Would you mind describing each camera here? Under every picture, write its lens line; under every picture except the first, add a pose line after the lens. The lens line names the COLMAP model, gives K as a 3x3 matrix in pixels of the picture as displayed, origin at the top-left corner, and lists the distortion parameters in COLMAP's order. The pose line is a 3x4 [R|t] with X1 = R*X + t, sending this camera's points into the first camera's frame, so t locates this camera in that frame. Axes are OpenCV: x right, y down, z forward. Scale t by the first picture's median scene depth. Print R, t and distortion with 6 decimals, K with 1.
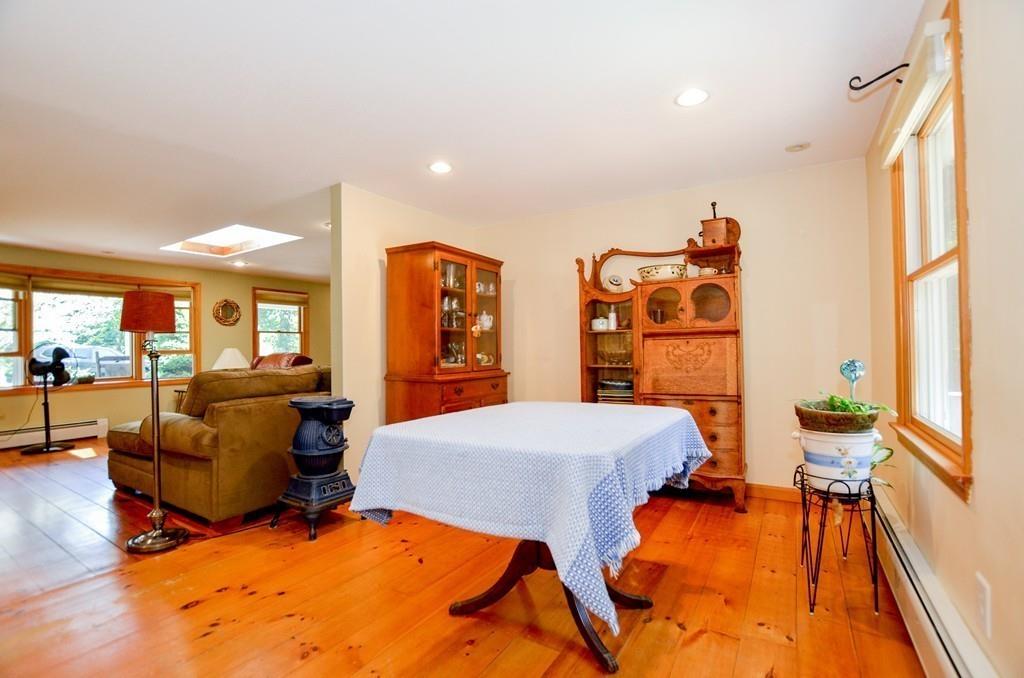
lens RADIAL K [[449.0, 0, 515.6], [0, 449.0, 342.3], [0, 0, 1]] dist [-0.031109, 0.000359]
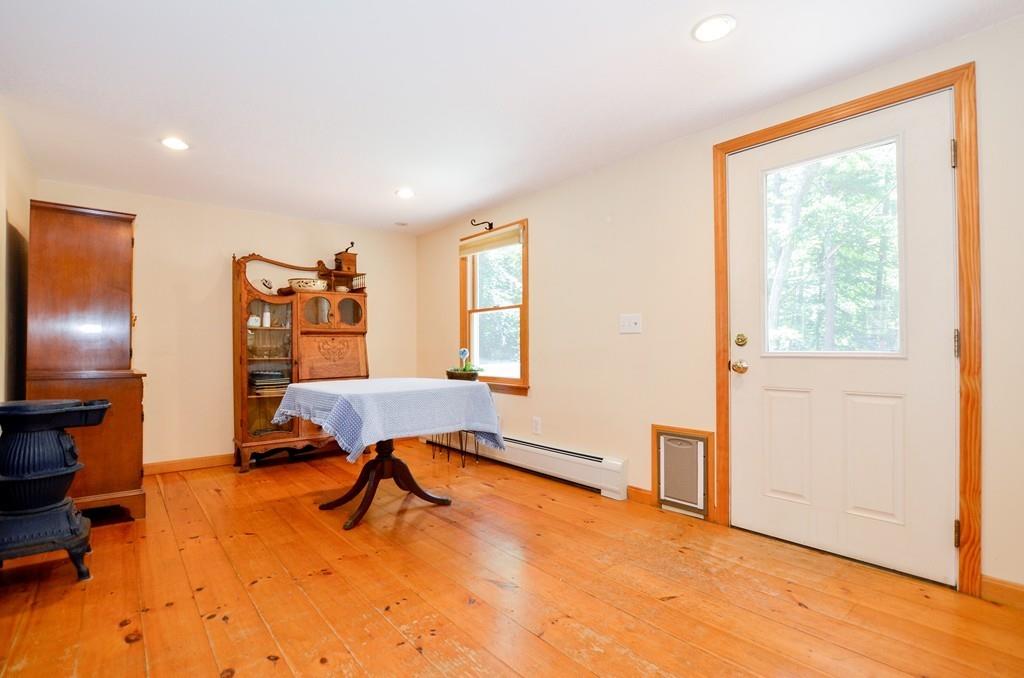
lens RADIAL K [[449.2, 0, 512.0], [0, 449.2, 339.0], [0, 0, 1]] dist [-0.031899, 0.000089]
pose [[0.335671, 0.029676, 0.941512, -0.717517], [-0.013758, 0.999551, -0.026601, 0.027794], [-0.941879, -0.004024, 0.335929, 0.030552]]
